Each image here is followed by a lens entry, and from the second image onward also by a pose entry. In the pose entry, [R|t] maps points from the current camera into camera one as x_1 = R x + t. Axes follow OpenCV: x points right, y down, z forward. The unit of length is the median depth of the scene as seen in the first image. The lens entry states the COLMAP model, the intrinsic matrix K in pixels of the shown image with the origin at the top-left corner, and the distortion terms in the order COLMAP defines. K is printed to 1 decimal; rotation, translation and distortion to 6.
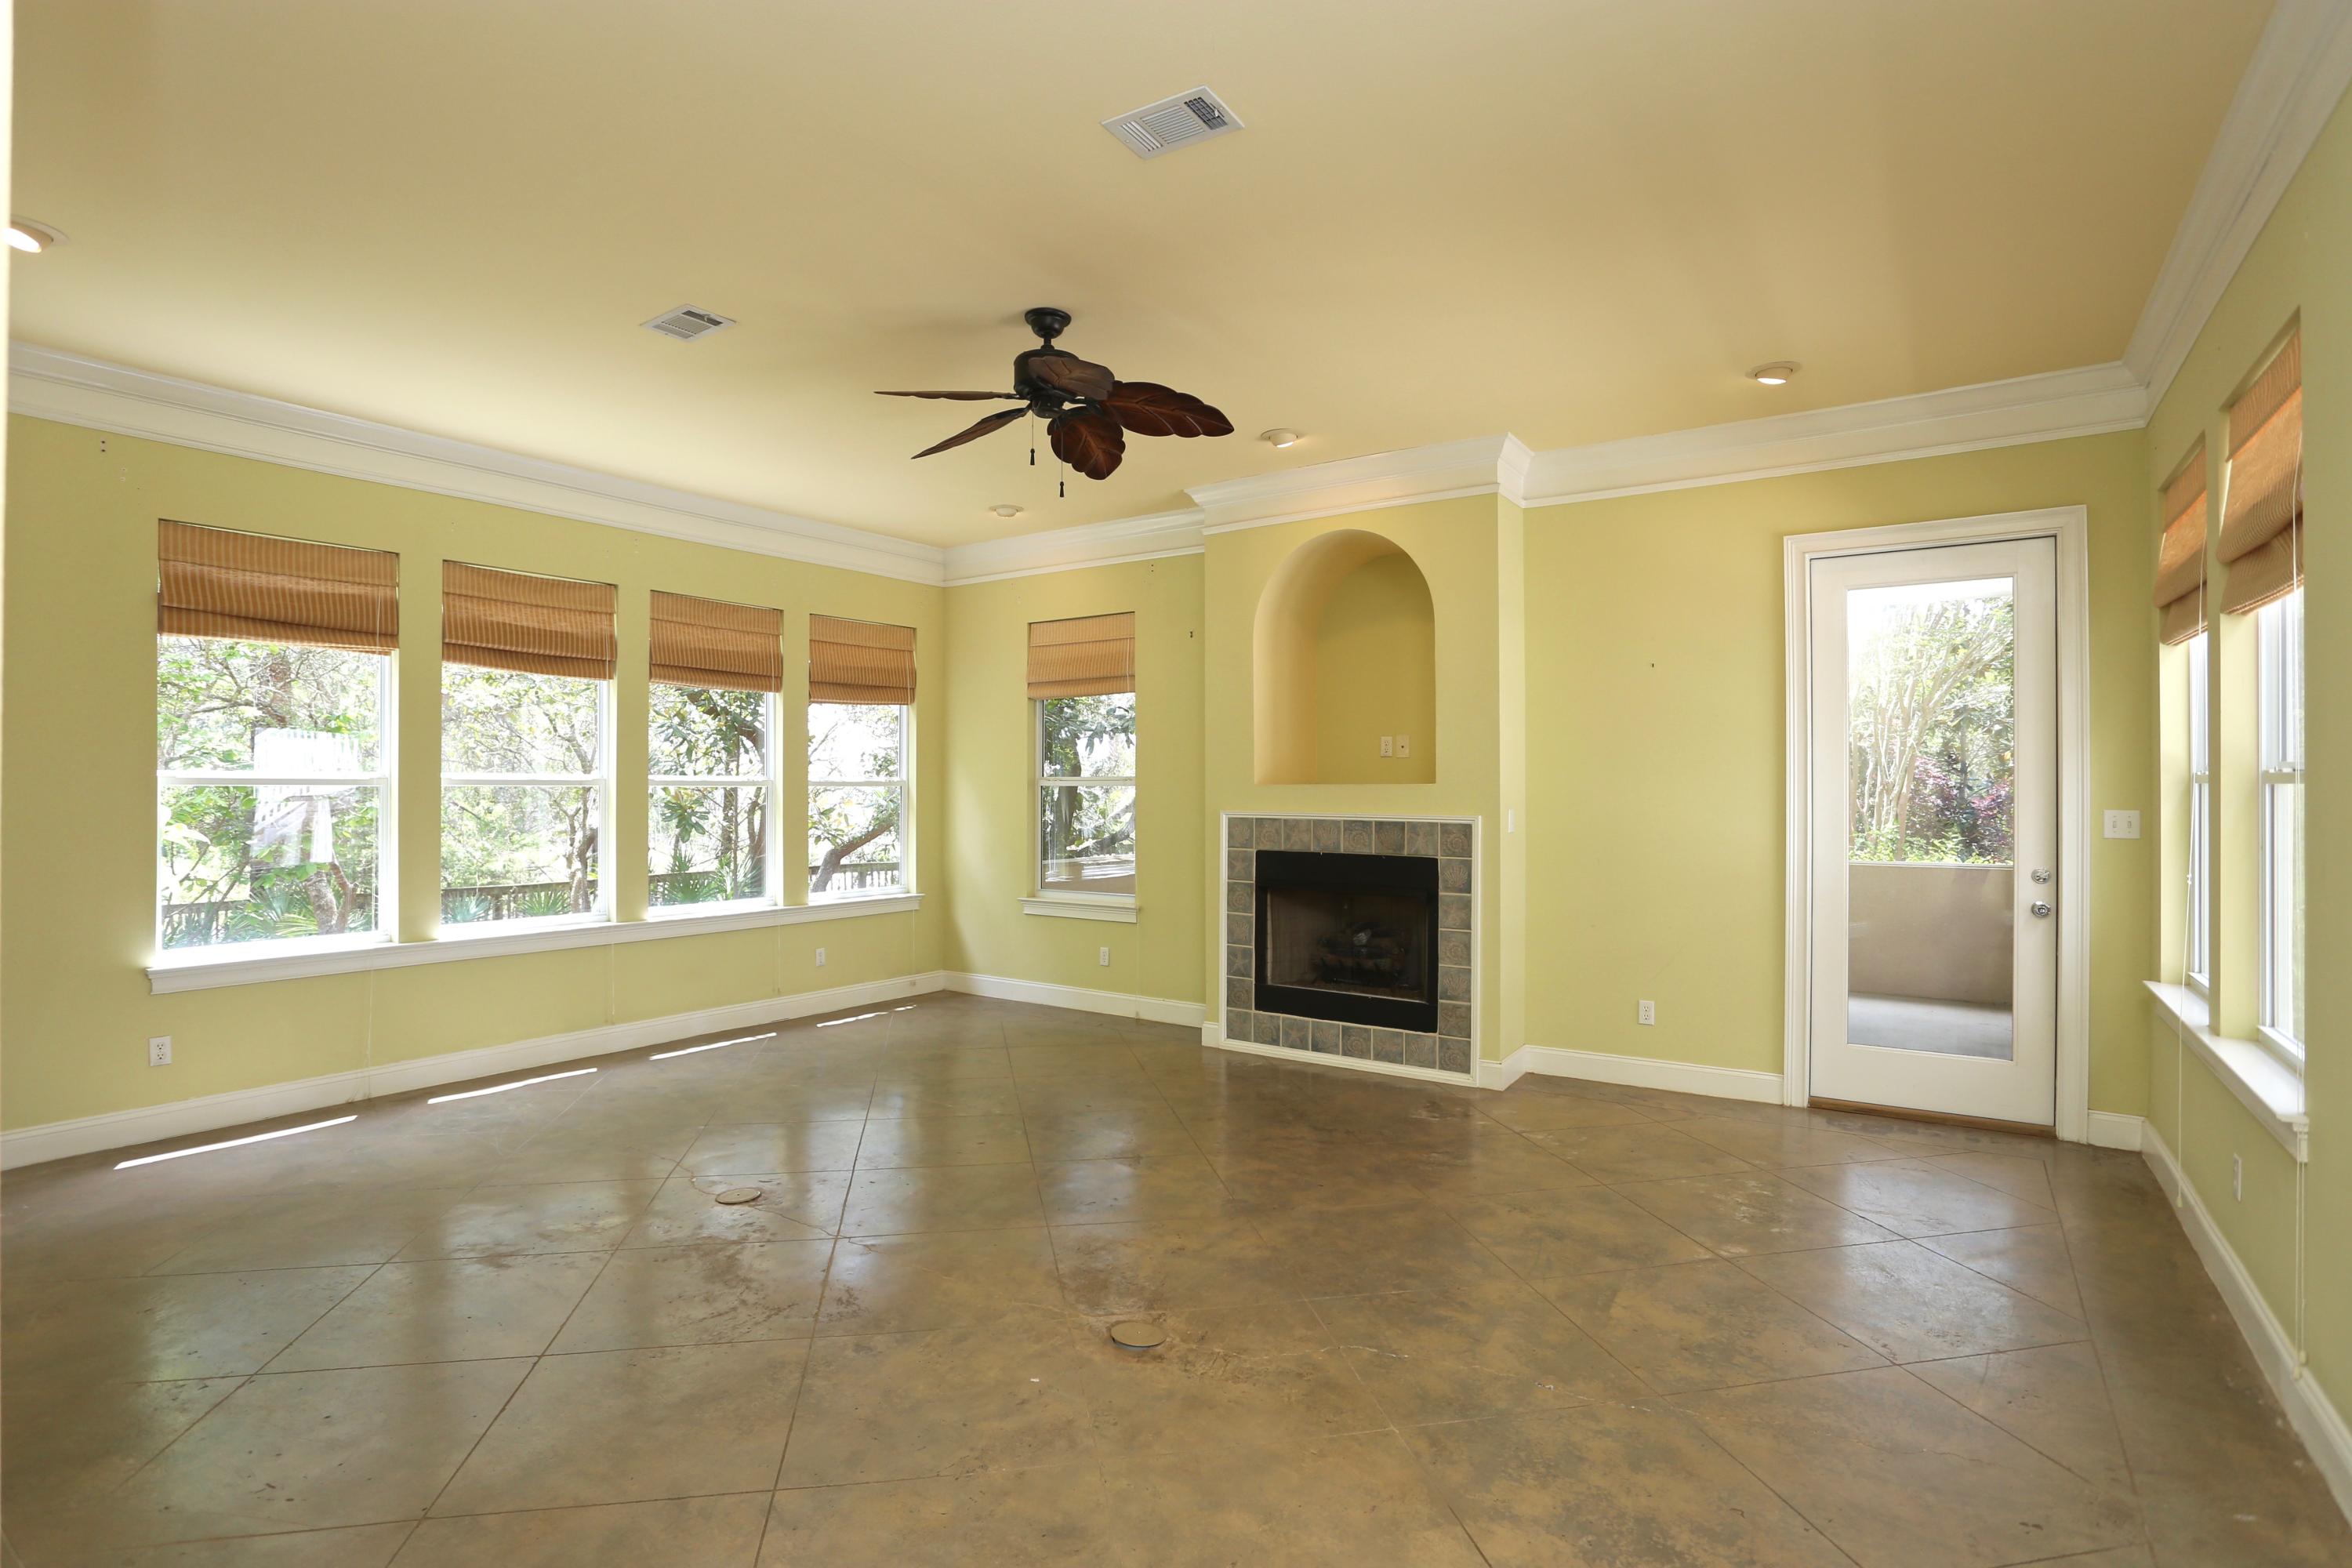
lens RADIAL K [[1142.1, 0, 1172.4], [0, 1142.1, 797.5], [0, 0, 1]] dist [-0.059671, 0.000261]
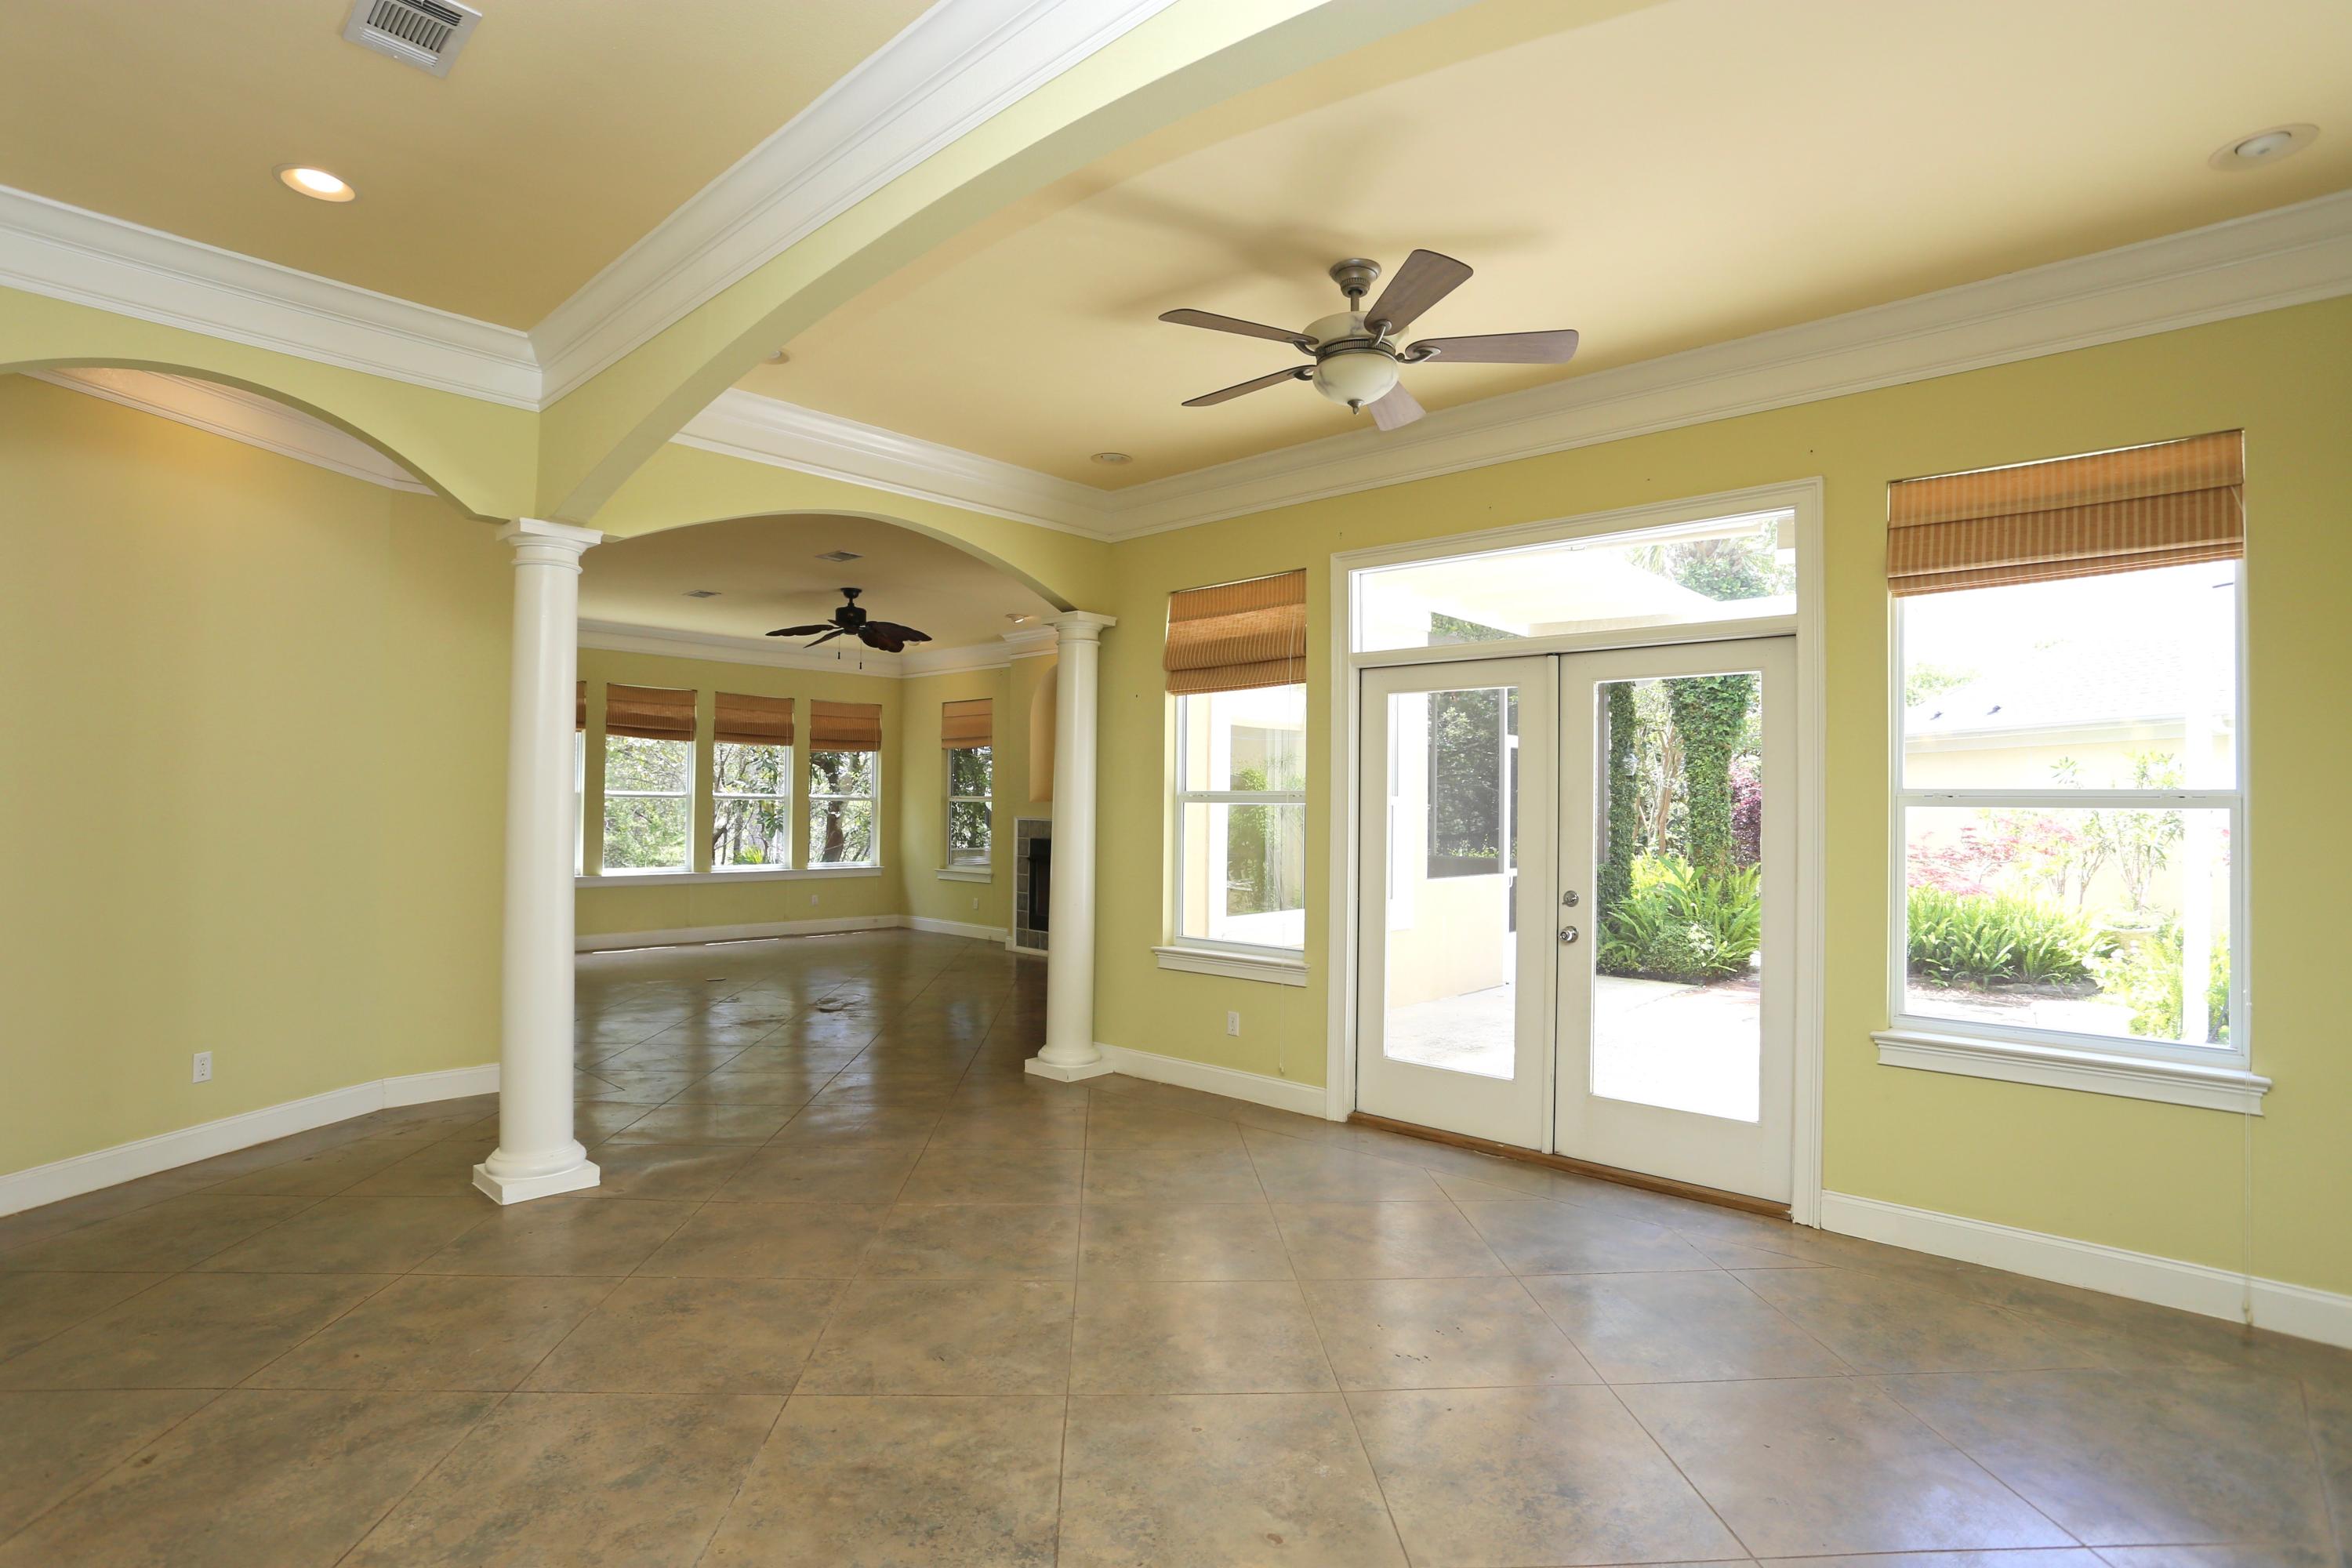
lens RADIAL K [[1142.1, 0, 1179.3], [0, 1142.1, 771.8], [0, 0, 1]] dist [-0.059671, 0.000261]
pose [[0.990155, 0.008778, -0.139698, 0.525397], [-0.014399, 0.999125, -0.039277, 0.008695], [0.139231, 0.040902, 0.989415, -0.693490]]
